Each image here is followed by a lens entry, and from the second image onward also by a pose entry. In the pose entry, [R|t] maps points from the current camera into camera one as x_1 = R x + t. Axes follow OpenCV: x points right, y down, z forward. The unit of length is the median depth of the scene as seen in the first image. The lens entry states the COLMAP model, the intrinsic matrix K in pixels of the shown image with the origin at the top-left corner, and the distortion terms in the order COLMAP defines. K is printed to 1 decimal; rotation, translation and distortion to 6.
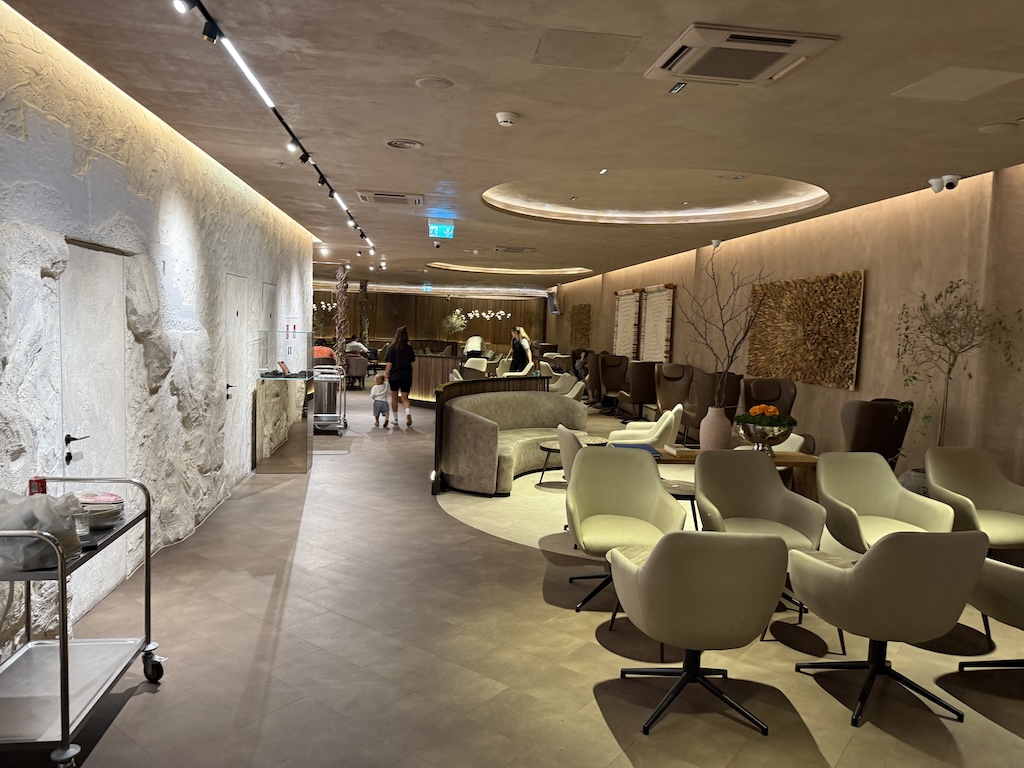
lens RADIAL K [[737.7, 0, 509.9], [0, 737.7, 383.1], [0, 0, 1]] dist [0.019480, -0.025767]
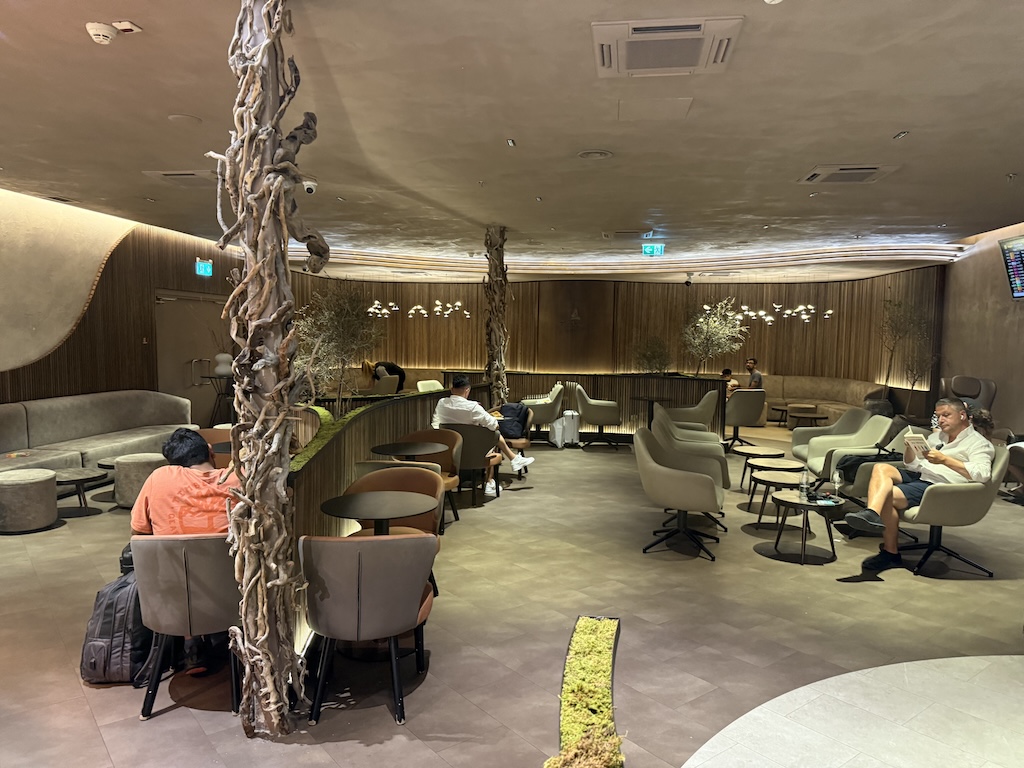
lens RADIAL K [[737.7, 0, 511.3], [0, 737.7, 380.5], [0, 0, 1]] dist [0.019480, -0.025767]
pose [[0.972440, -0.013112, -0.232785, -0.083428], [0.008225, 0.999725, -0.021951, -0.042128], [0.233009, 0.019431, 0.972281, 0.513139]]
